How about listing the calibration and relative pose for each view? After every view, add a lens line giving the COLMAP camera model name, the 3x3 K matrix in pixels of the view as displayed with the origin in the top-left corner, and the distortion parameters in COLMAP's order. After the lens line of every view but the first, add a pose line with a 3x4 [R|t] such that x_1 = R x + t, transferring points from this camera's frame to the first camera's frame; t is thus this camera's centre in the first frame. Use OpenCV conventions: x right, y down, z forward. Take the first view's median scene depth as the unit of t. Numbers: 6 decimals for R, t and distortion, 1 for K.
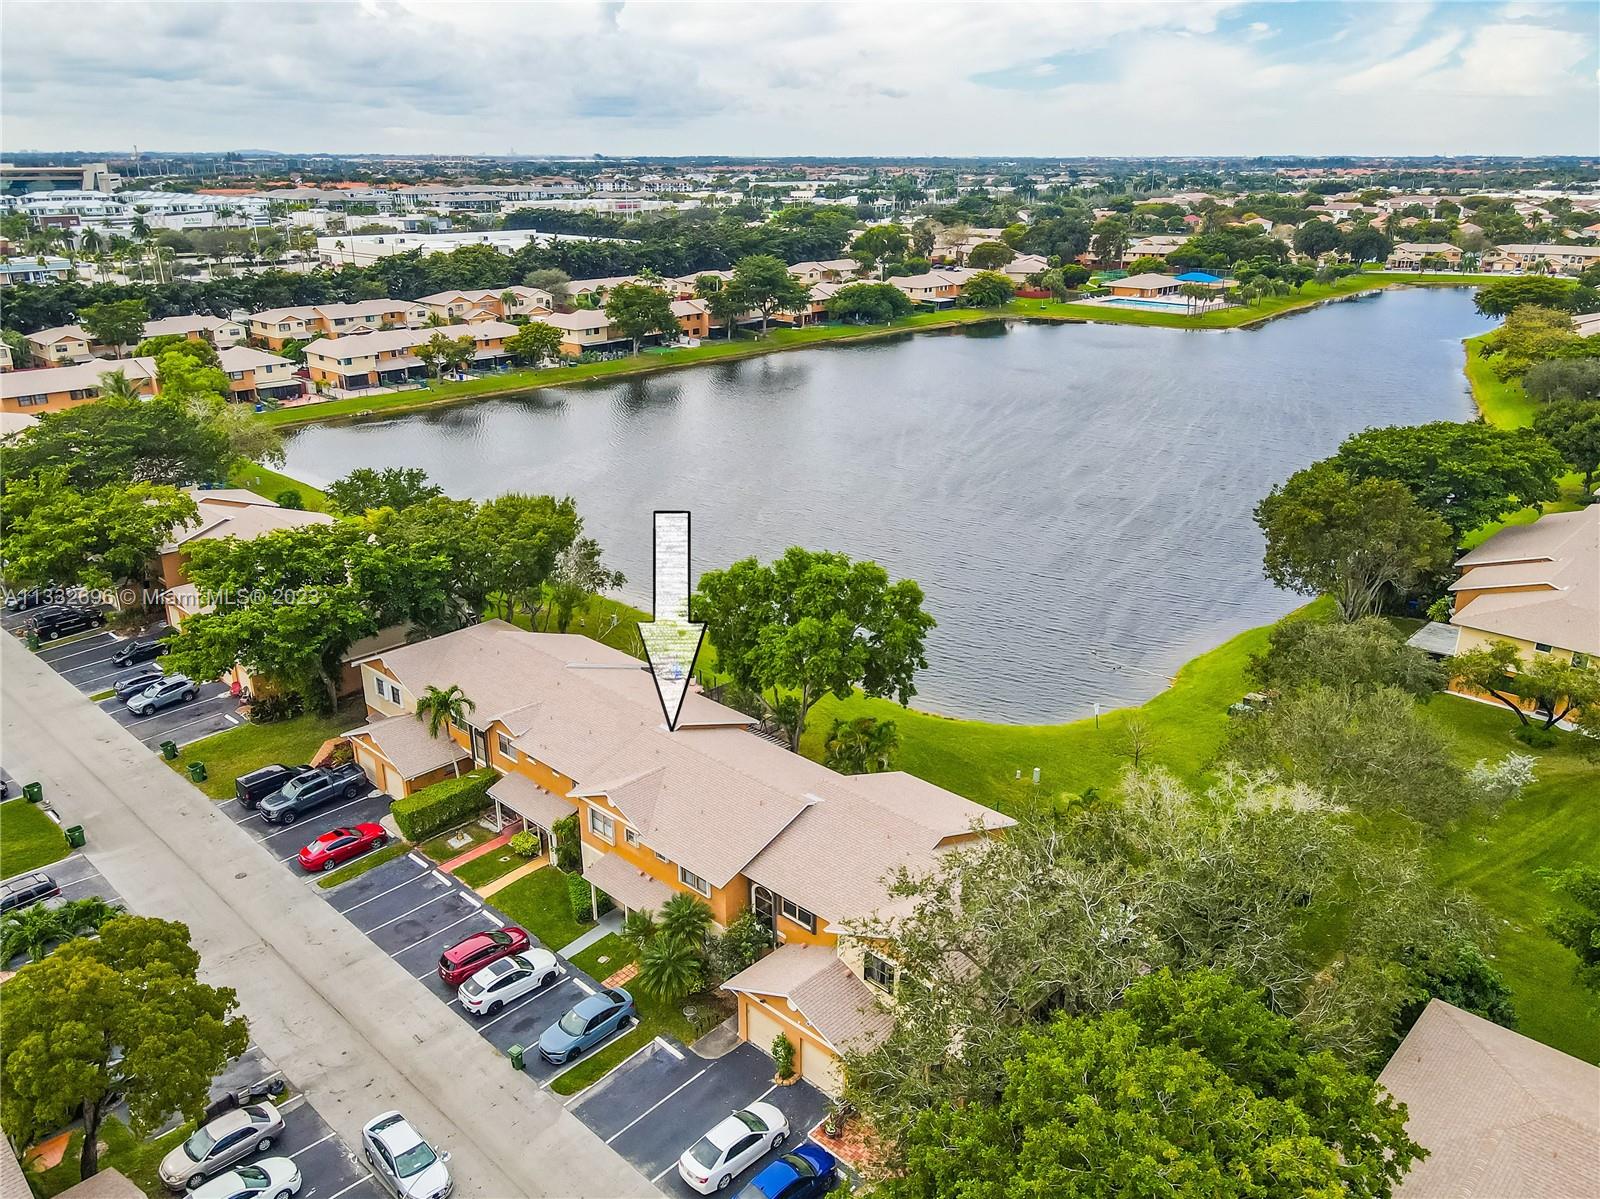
lens RADIAL K [[1195.9, 0, 802.2], [0, 1195.9, 602.3], [0, 0, 1]] dist [0.029312, -0.005785]
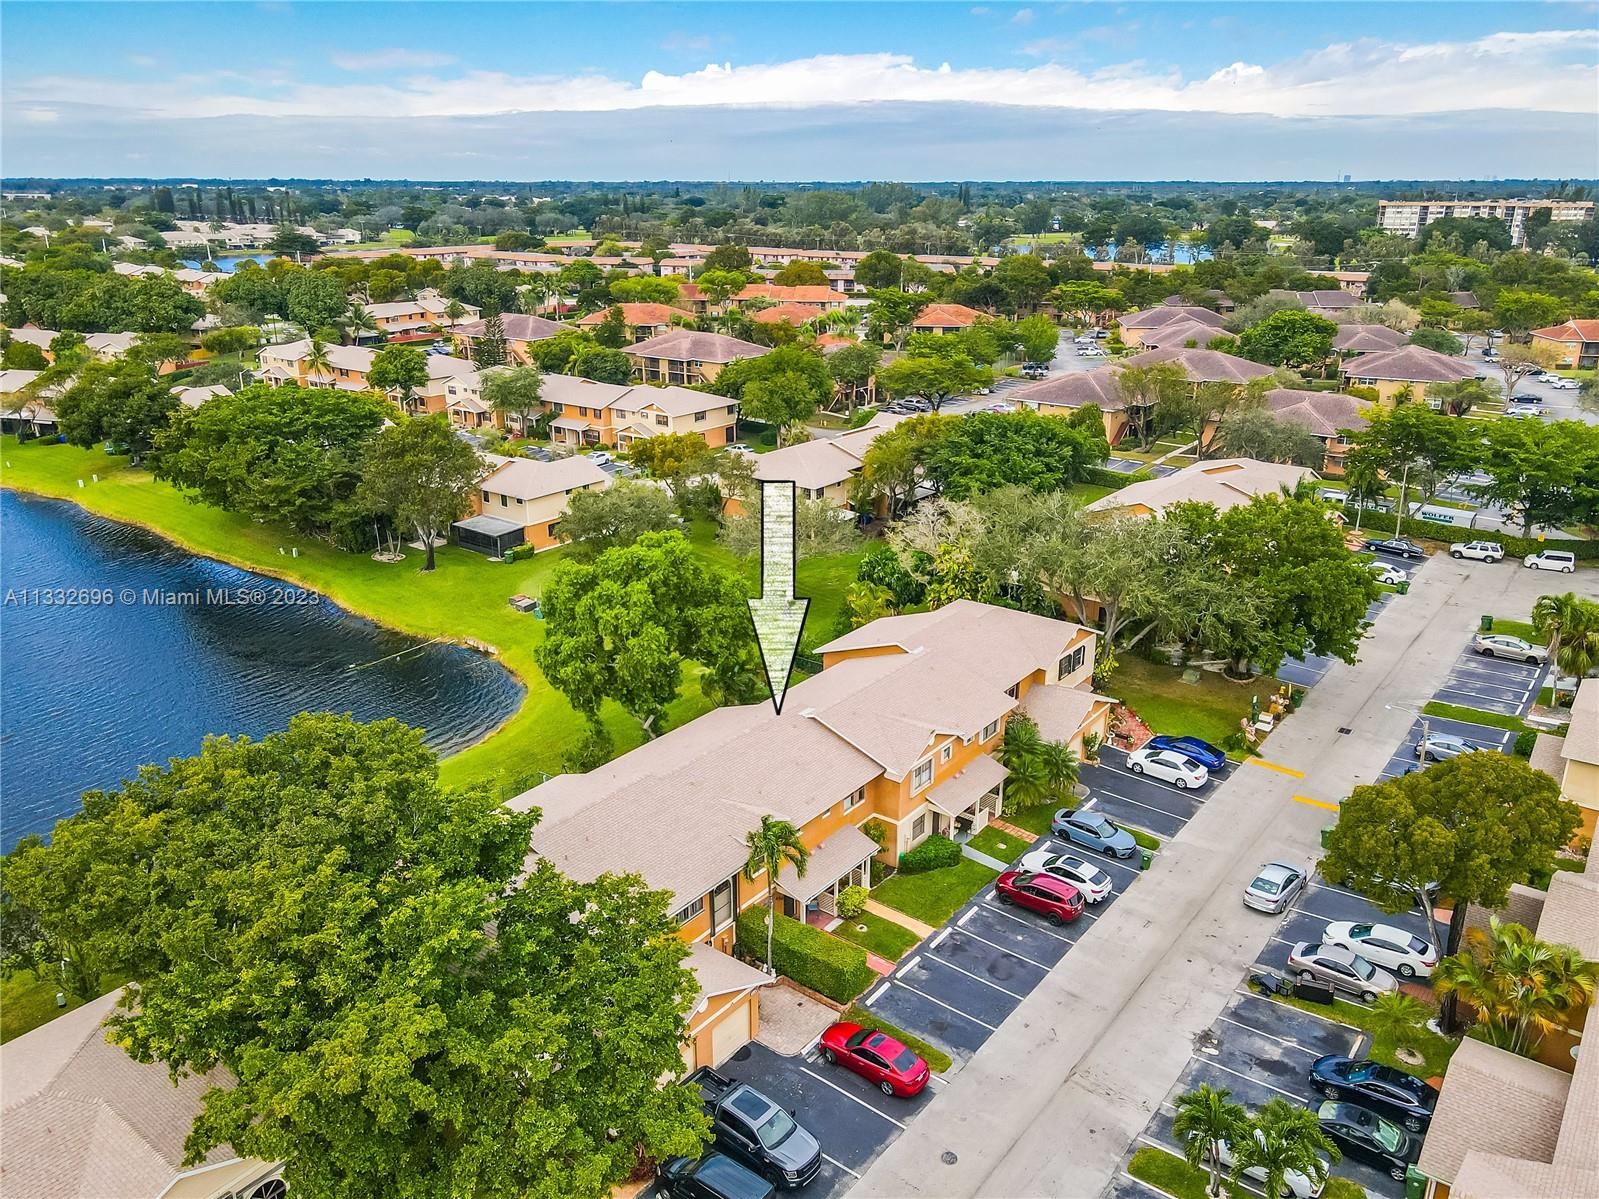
lens RADIAL K [[1195.1, 0, 799.9], [0, 1195.1, 602.2], [0, 0, 1]] dist [0.029312, -0.005785]
pose [[-0.102812, -0.337104, 0.935837, -0.224299], [0.352379, 0.867465, 0.351189, -0.071200], [-0.930193, 0.365876, 0.029603, 0.214688]]
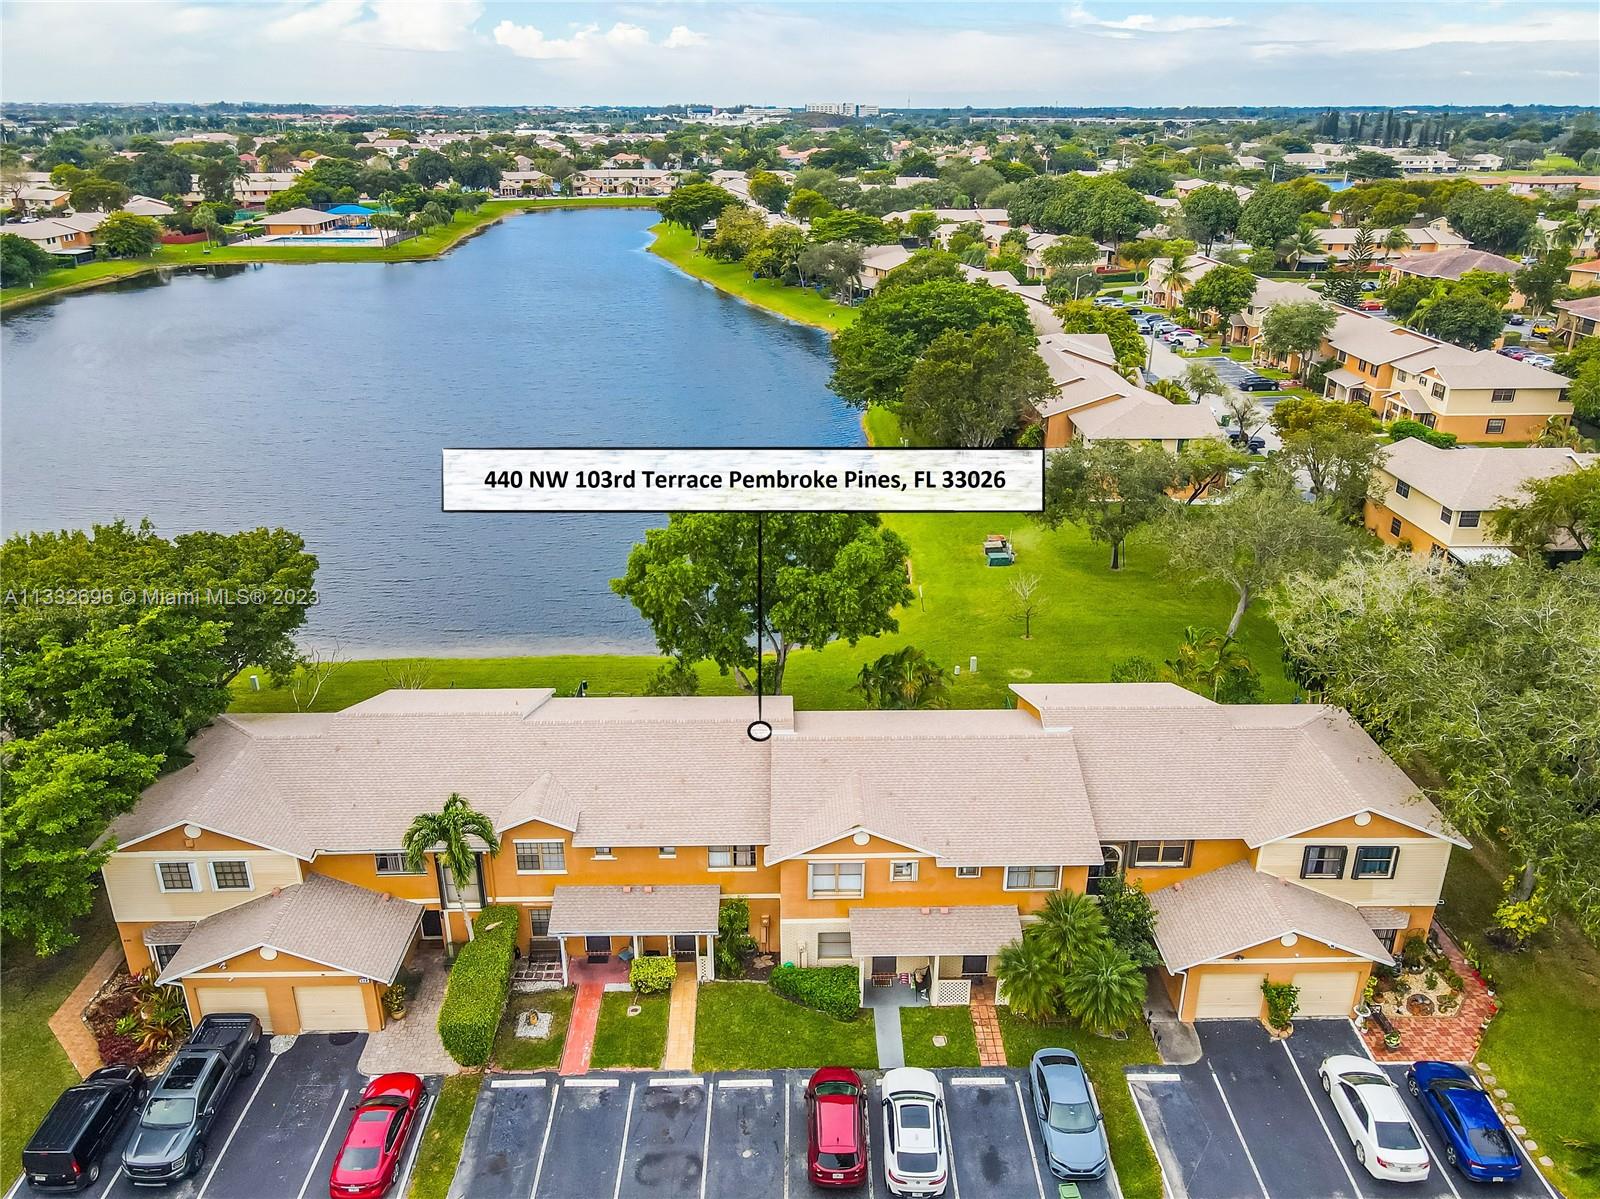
lens RADIAL K [[1195.9, 0, 800.4], [0, 1195.9, 593.0], [0, 0, 1]] dist [0.029312, -0.005785]
pose [[0.712022, -0.267445, 0.649228, -0.126047], [0.248534, 0.960756, 0.123204, -0.014205], [-0.656700, 0.073631, 0.750549, 0.100208]]
